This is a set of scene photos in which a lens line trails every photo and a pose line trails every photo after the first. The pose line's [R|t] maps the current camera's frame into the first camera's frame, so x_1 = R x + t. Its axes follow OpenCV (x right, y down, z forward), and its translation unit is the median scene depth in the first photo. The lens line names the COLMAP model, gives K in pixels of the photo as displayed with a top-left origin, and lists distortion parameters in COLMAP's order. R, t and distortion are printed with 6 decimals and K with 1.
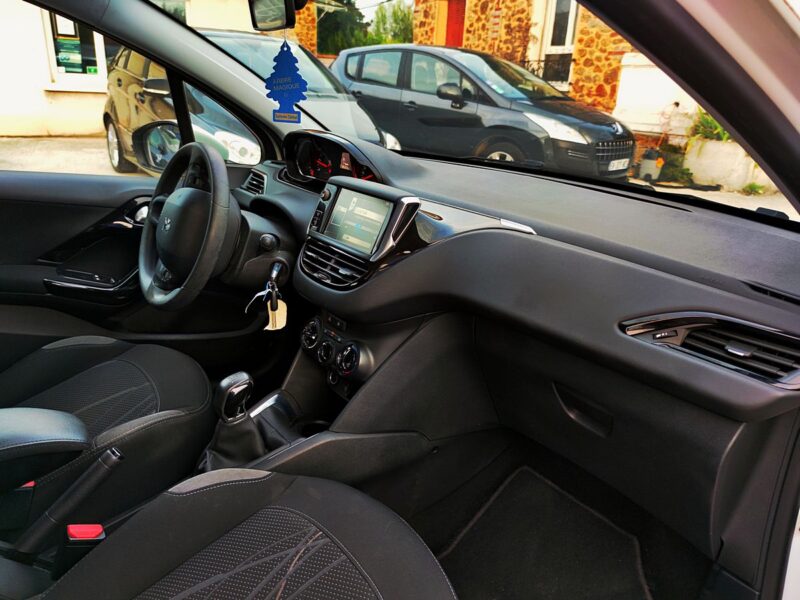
lens RADIAL K [[600.4, 0, 403.6], [0, 600.4, 295.1], [0, 0, 1]] dist [0.023466, -0.014381]
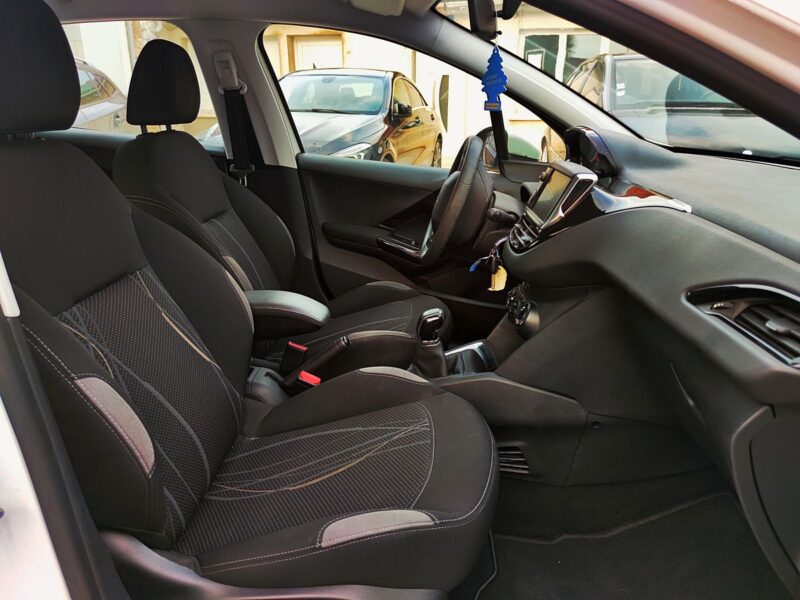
lens RADIAL K [[600.4, 0, 398.4], [0, 600.4, 302.3], [0, 0, 1]] dist [0.023466, -0.014381]
pose [[0.744240, 0.160073, -0.648447, 0.399231], [-0.185093, 0.982262, 0.030041, 0.075400], [0.641753, 0.097666, 0.760667, -0.023918]]
